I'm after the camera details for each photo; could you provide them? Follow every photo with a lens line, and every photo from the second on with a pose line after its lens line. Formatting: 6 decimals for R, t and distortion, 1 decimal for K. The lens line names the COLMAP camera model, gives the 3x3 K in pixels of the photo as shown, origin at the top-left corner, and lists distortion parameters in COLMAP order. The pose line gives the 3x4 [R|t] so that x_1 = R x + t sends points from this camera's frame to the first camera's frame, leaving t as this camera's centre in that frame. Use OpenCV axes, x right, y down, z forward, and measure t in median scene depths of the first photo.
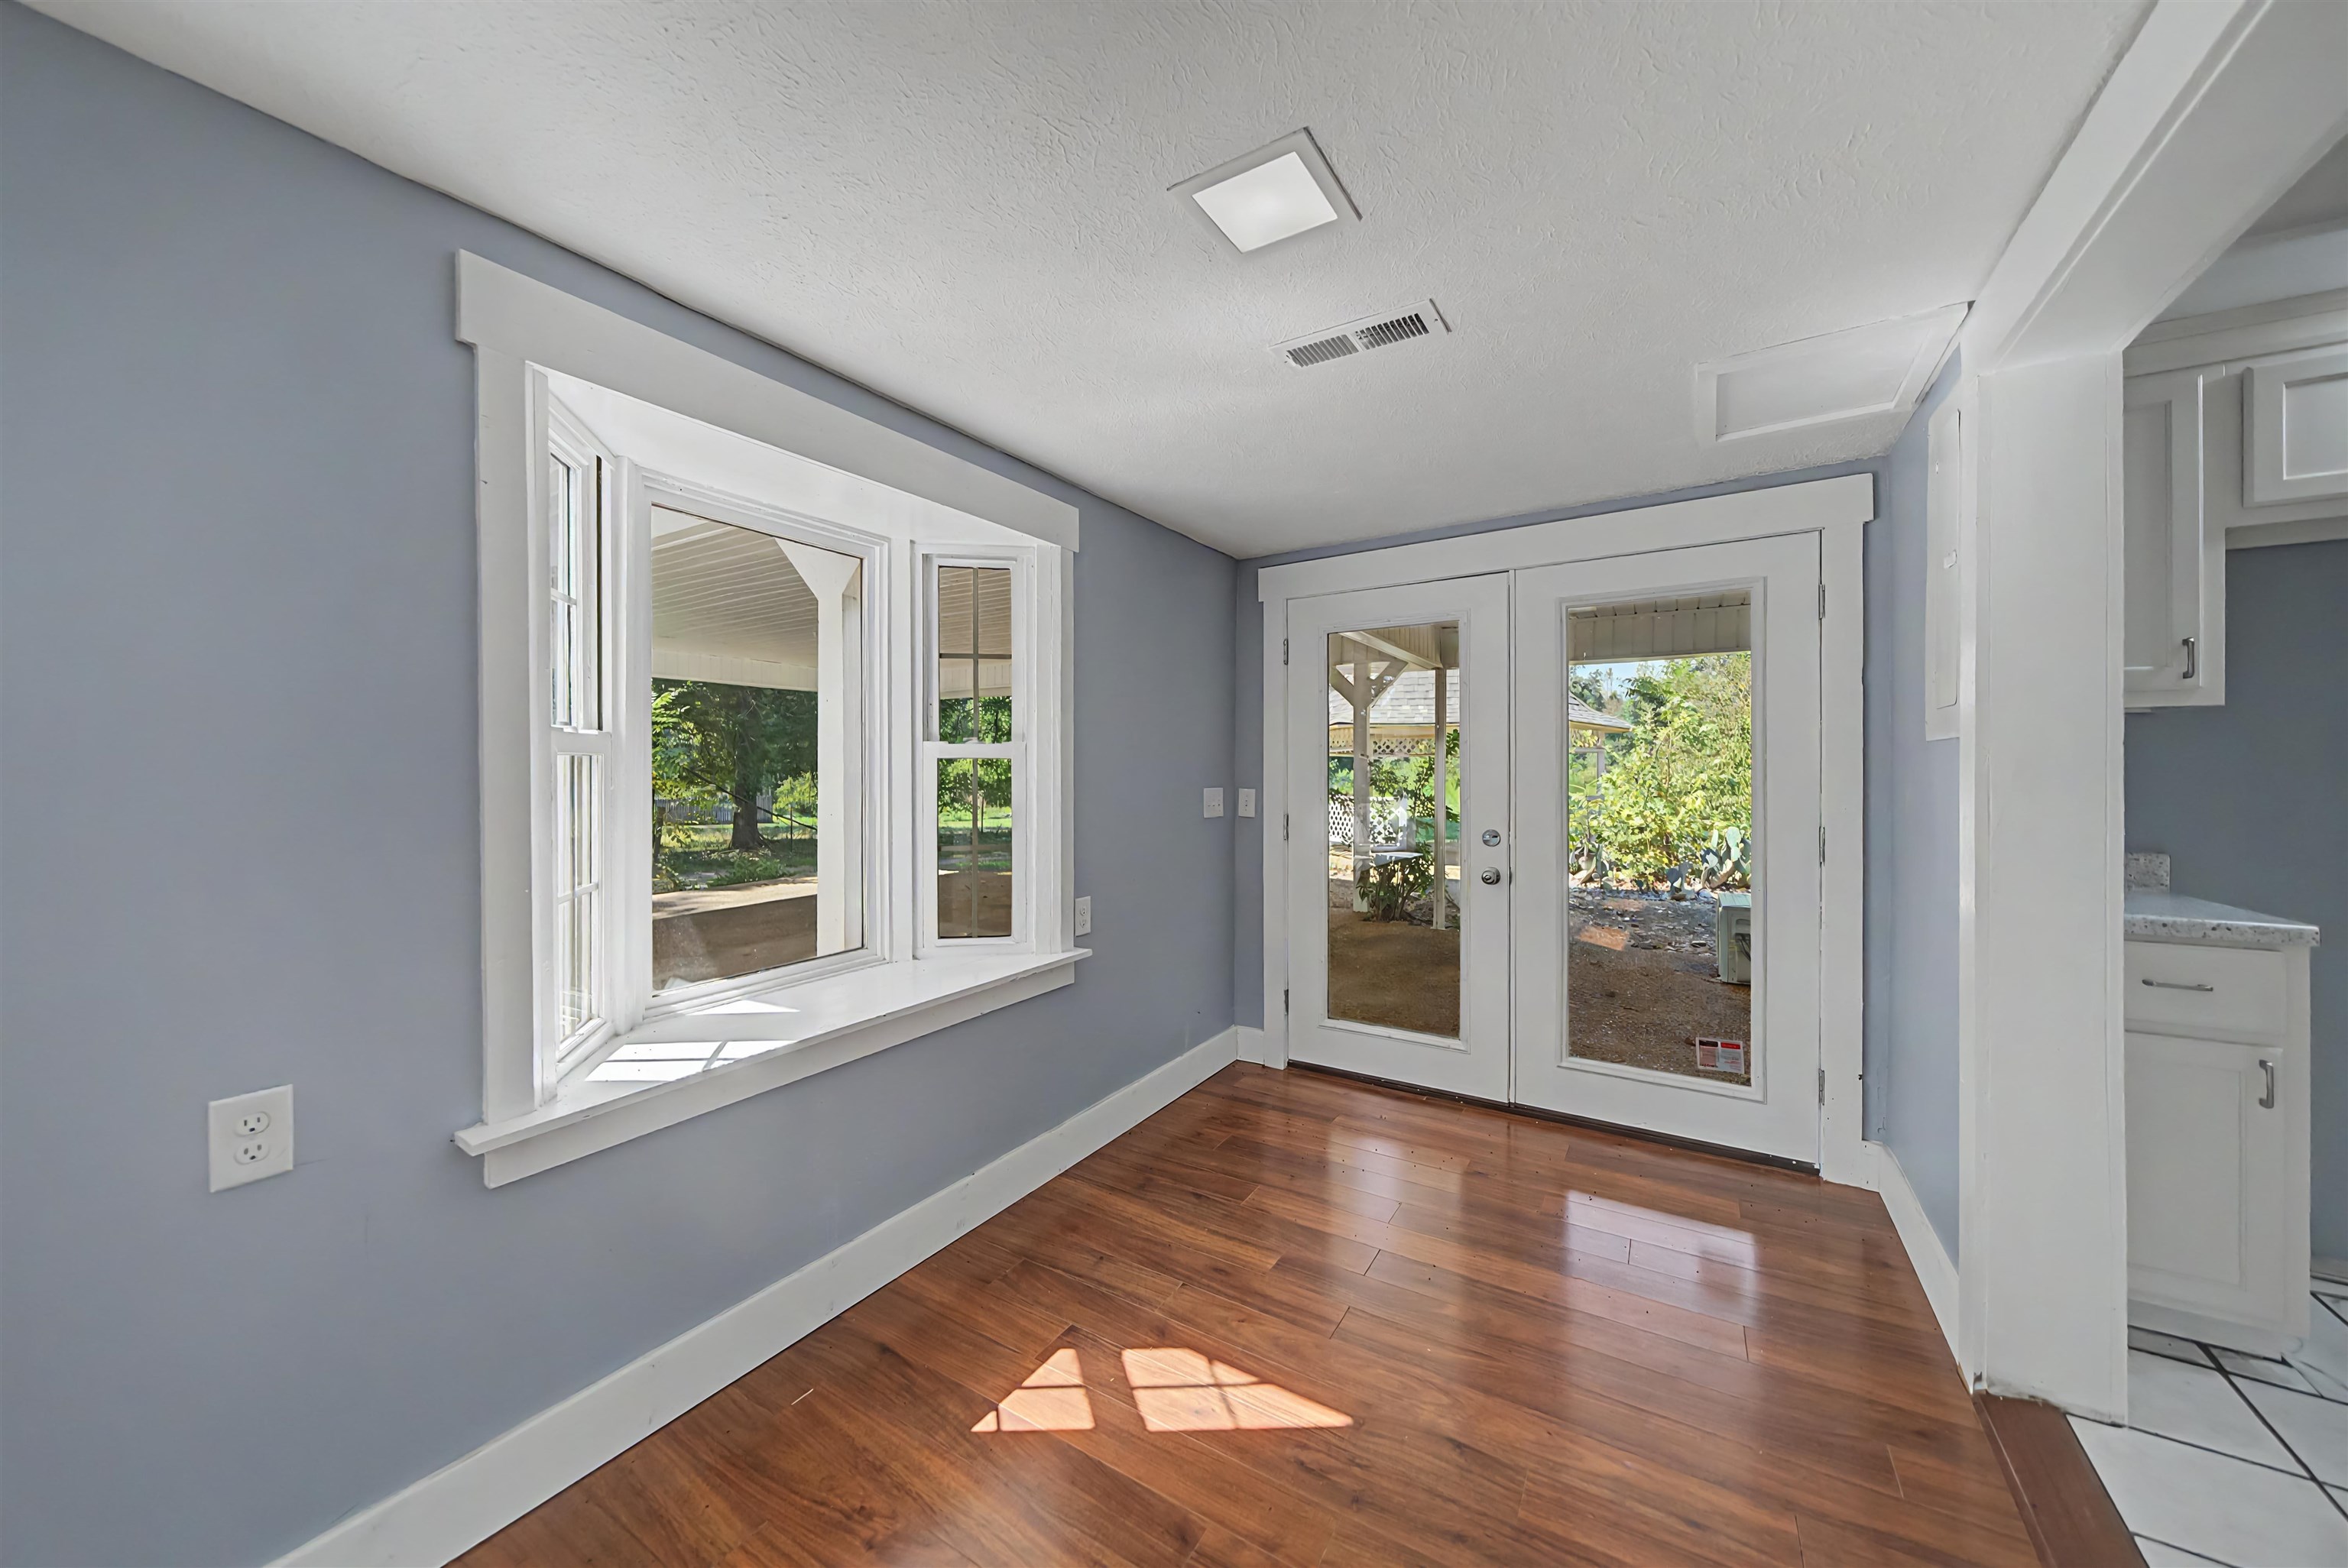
lens RADIAL K [[825.3, 0, 1170.6], [0, 825.3, 780.5], [0, 0, 1]] dist [-0.002034, -0.000134]
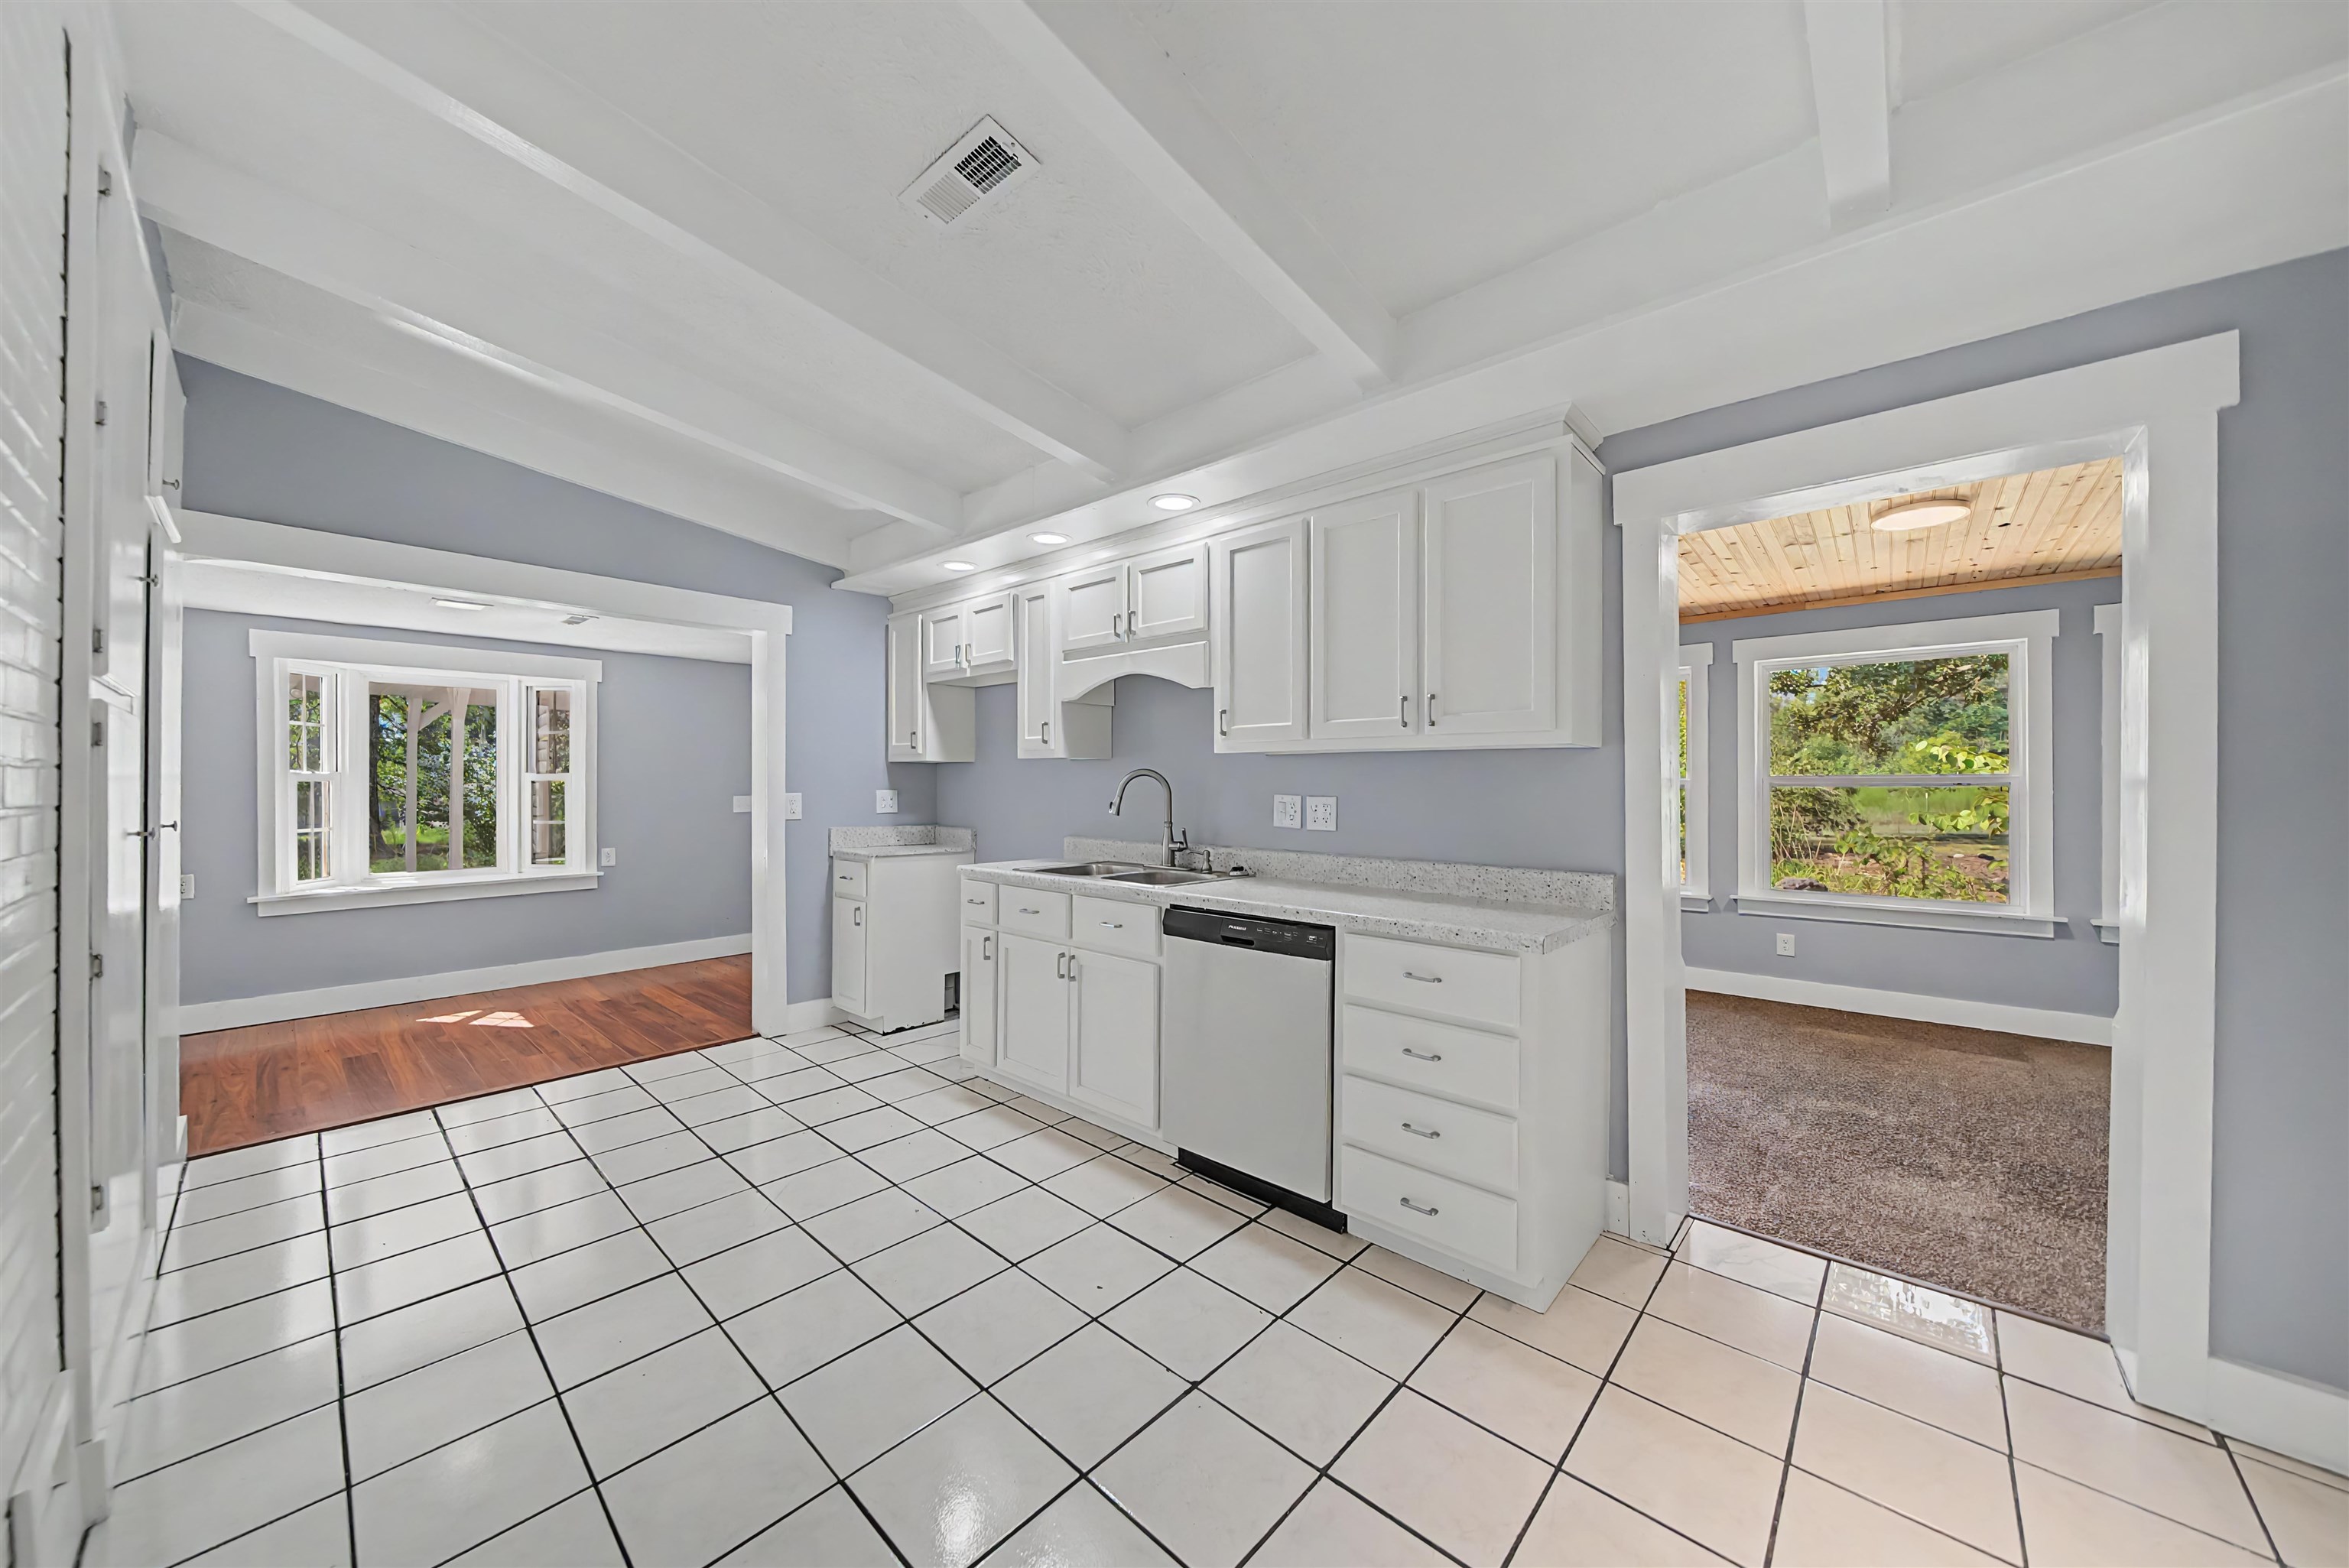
lens RADIAL K [[825.7, 0, 1156.3], [0, 825.7, 778.6], [0, 0, 1]] dist [-0.002034, -0.000134]
pose [[0.982841, 0.003292, -0.184425, 2.385526], [-0.006558, 0.999832, -0.017101, -0.006347], [0.184338, 0.018017, 0.982698, -1.142038]]
